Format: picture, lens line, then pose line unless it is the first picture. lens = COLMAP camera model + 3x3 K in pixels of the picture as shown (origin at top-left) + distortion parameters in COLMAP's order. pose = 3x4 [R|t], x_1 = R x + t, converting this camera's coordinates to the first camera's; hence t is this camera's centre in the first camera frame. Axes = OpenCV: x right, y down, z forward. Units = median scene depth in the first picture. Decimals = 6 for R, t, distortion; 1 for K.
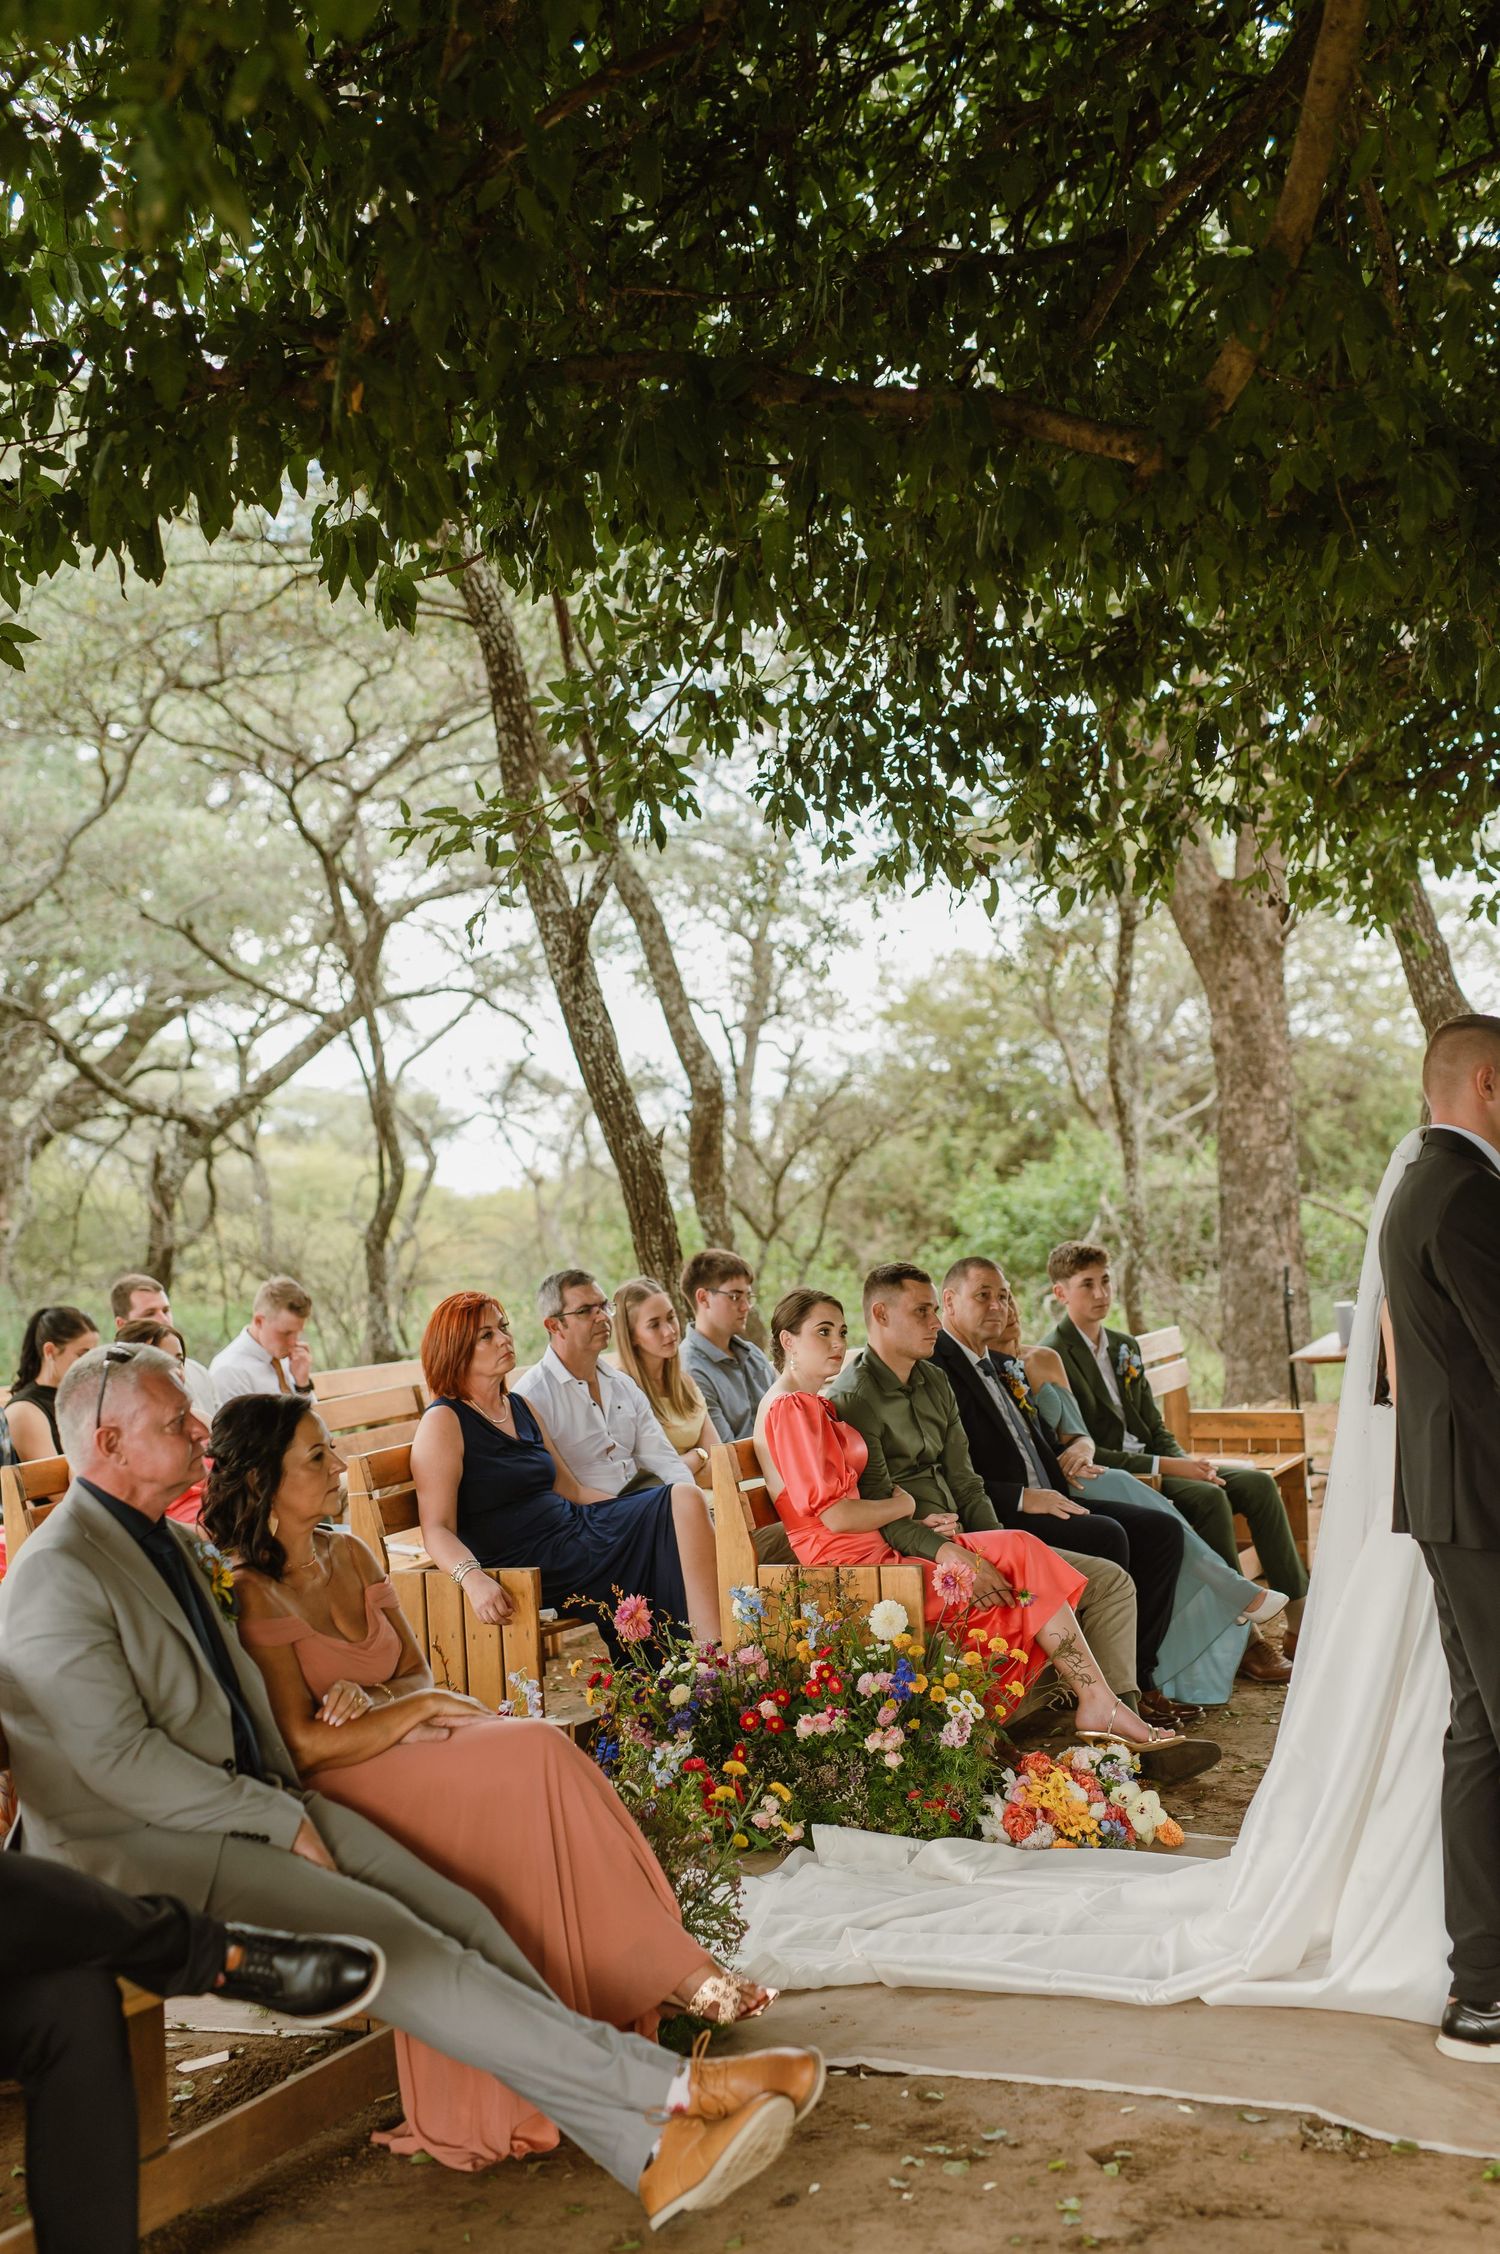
lens RADIAL K [[3168.0, 0, 750.0], [0, 3168.0, 1127.0], [0, 0, 1]] dist [0.070441, 0.338894]
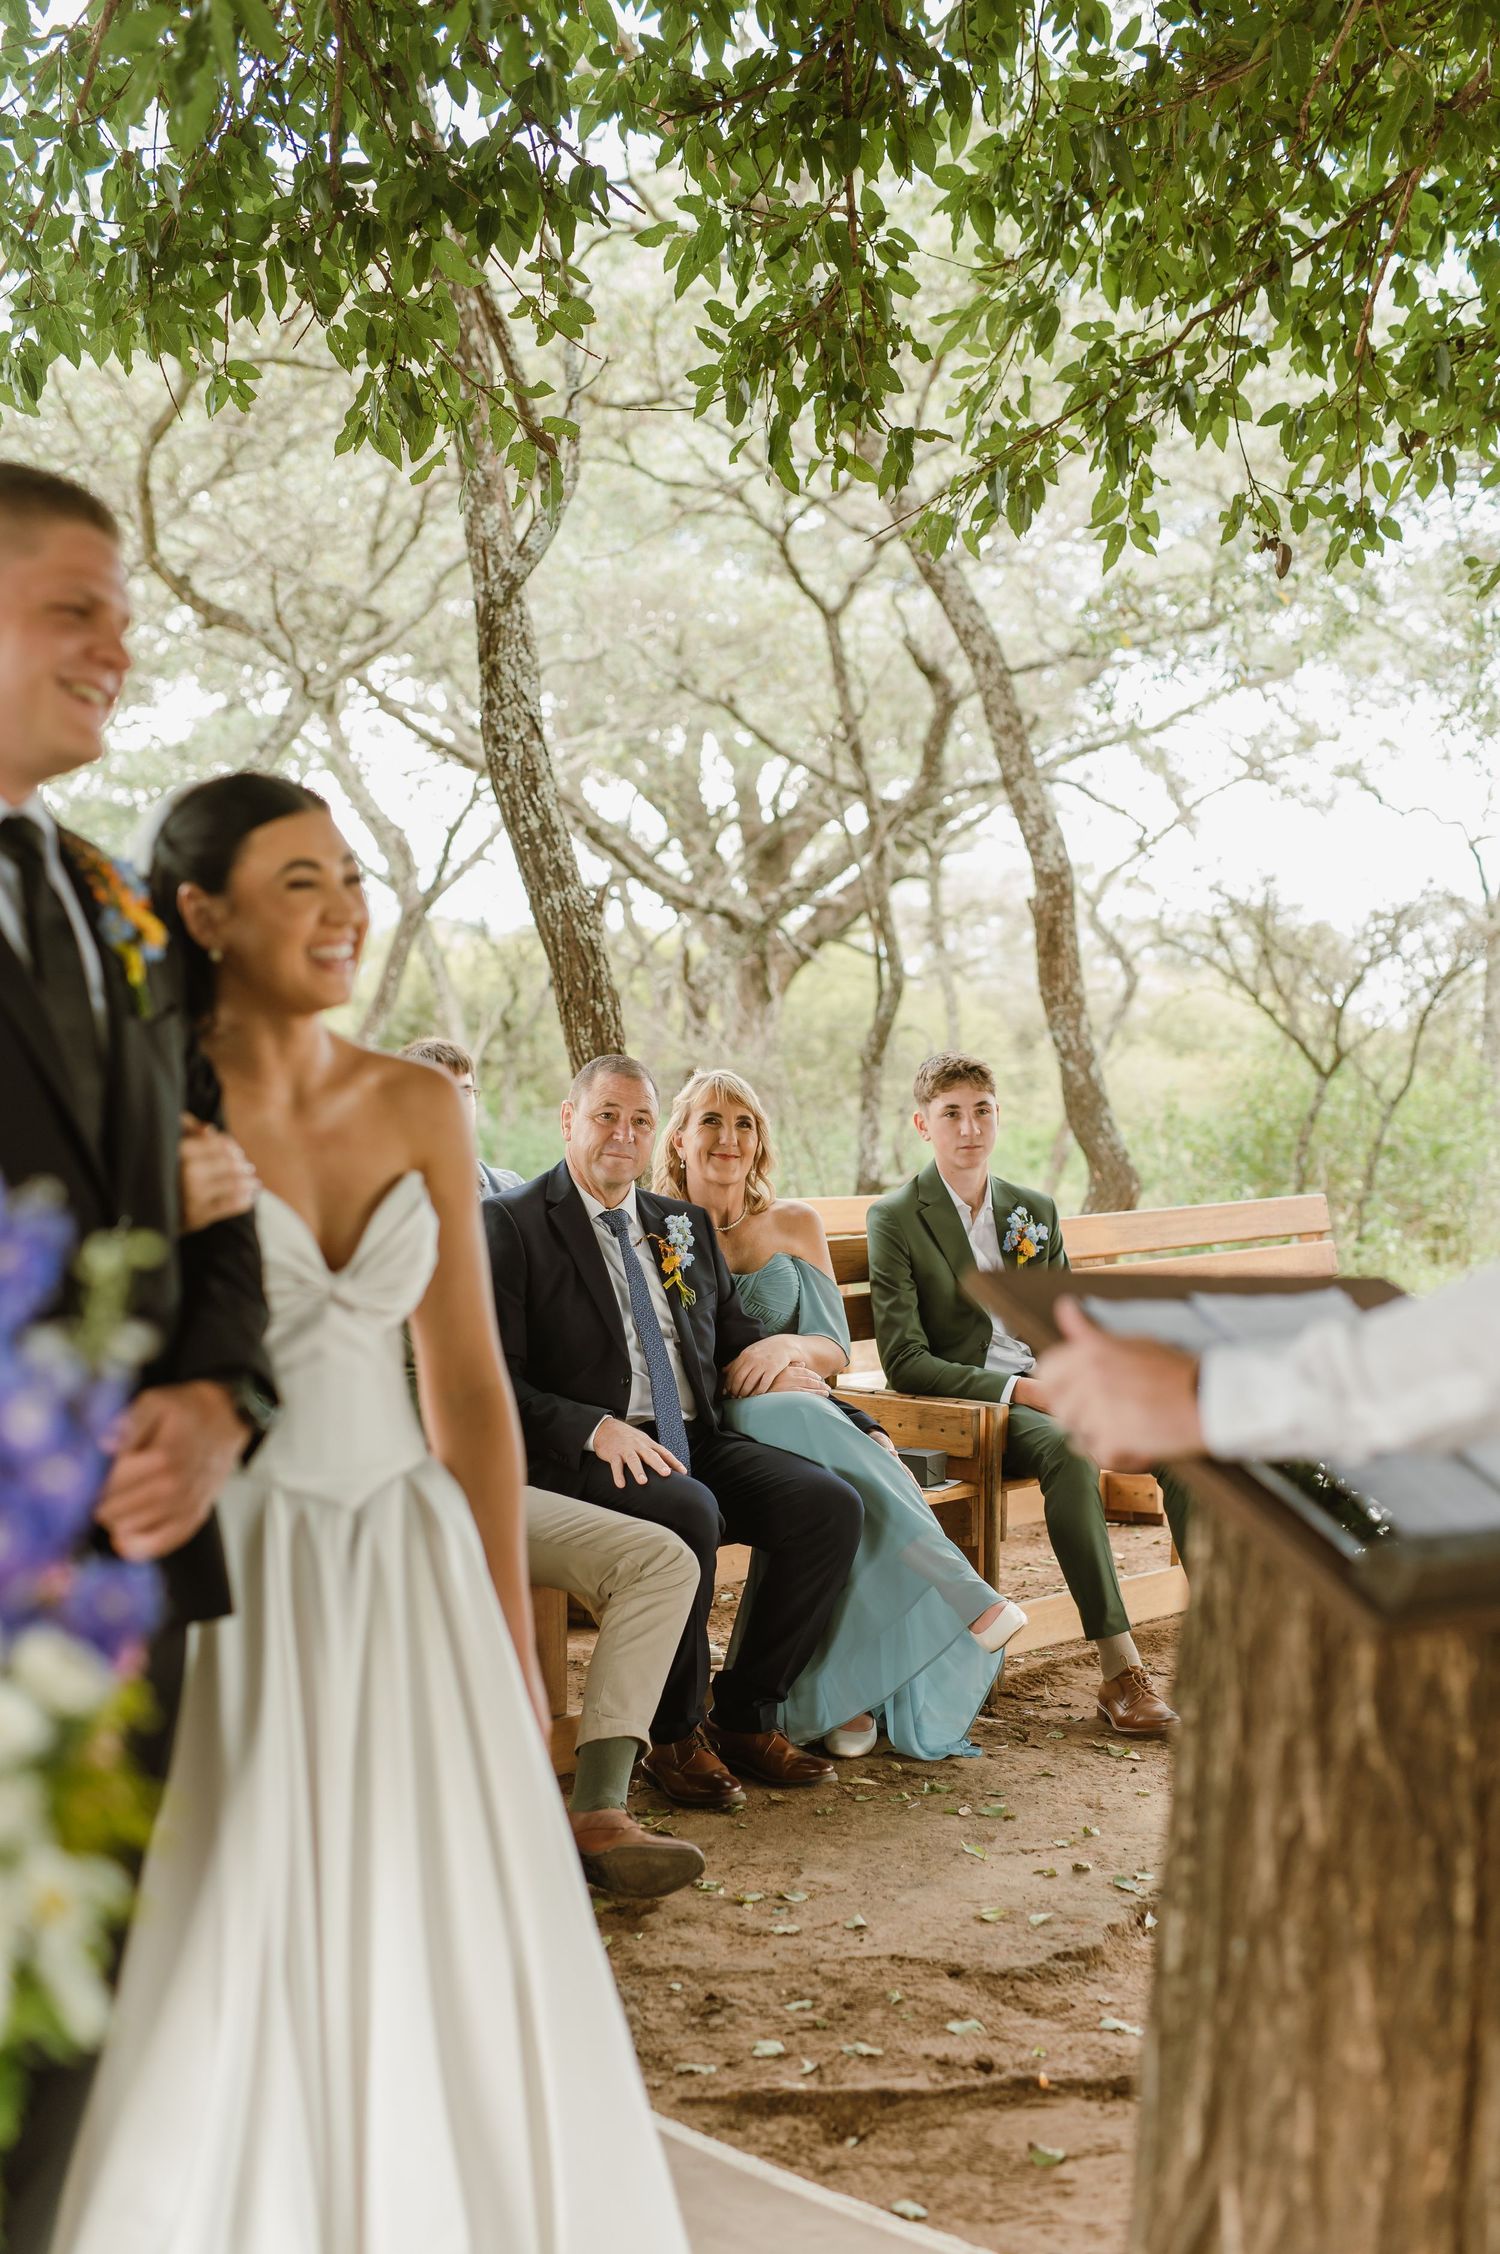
lens RADIAL K [[3168.0, 0, 750.0], [0, 3168.0, 1127.0], [0, 0, 1]] dist [0.070441, 0.338894]
pose [[0.949209, 0.054535, -0.309886, 0.166905], [-0.038635, 0.997614, 0.057220, 0.009307], [0.312267, -0.042341, 0.949050, 0.209734]]
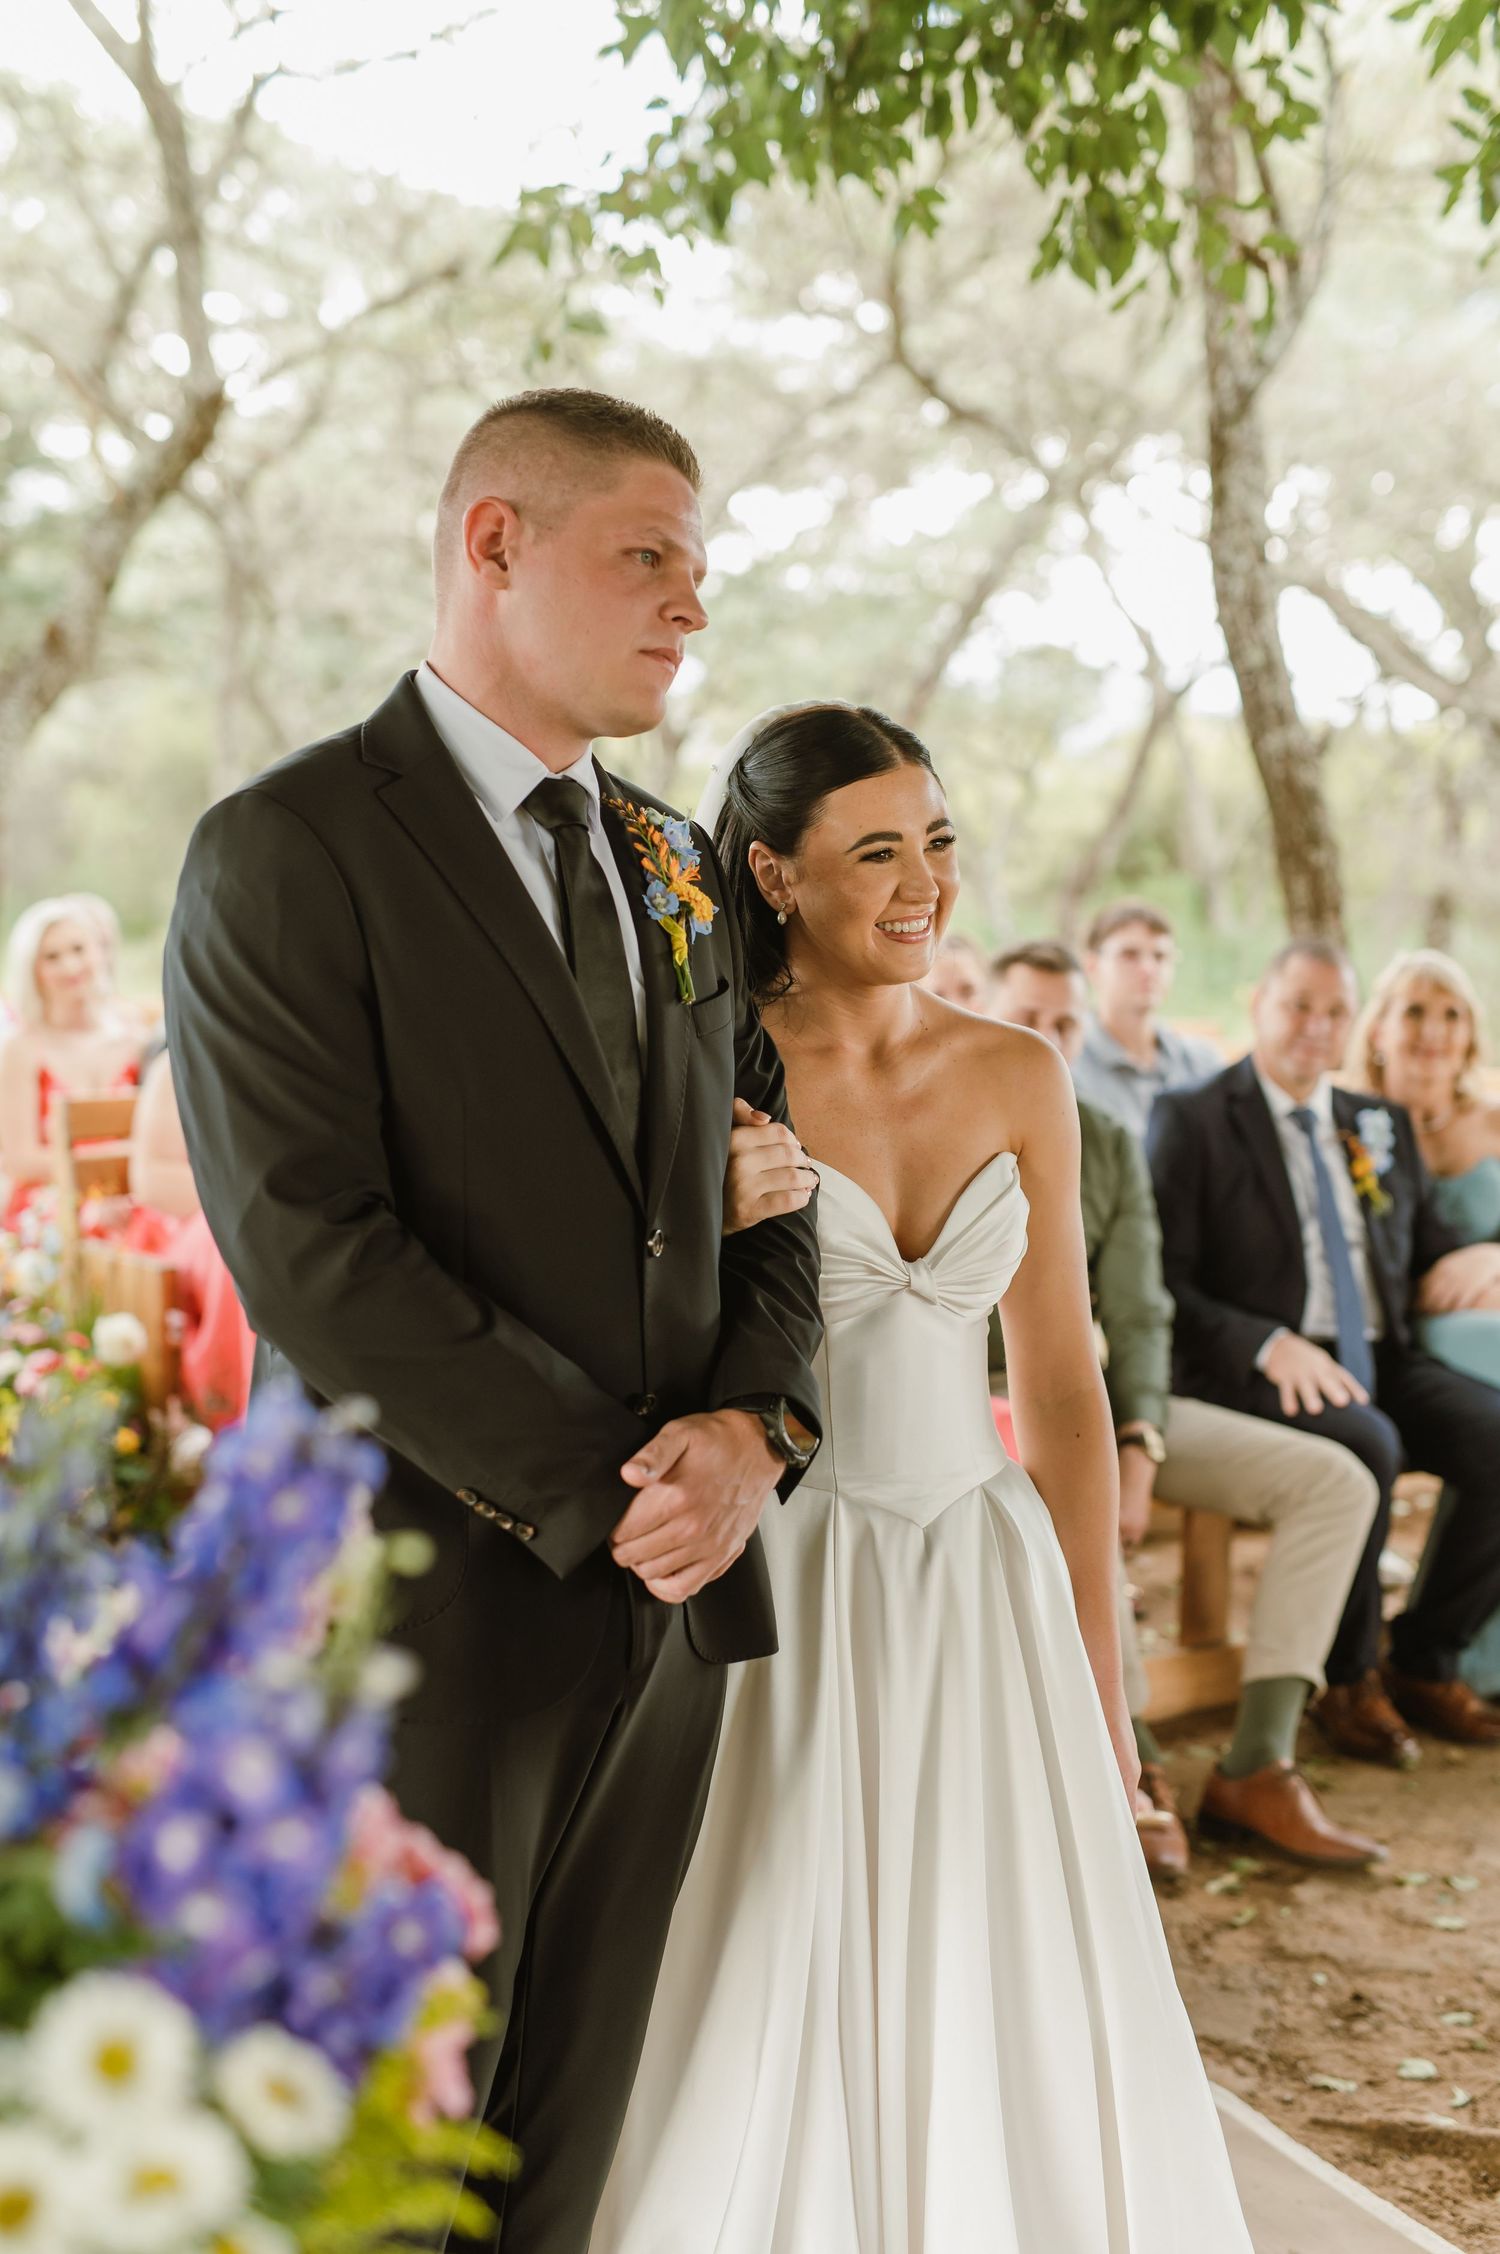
lens RADIAL K [[3168.0, 0, 750.0], [0, 3168.0, 1127.0], [0, 0, 1]] dist [0.070441, 0.338894]
pose [[0.845780, 0.117208, -0.520498, 0.165856], [-0.051092, 0.988881, 0.139658, -0.001555], [0.531079, -0.091527, 0.842364, 0.234631]]
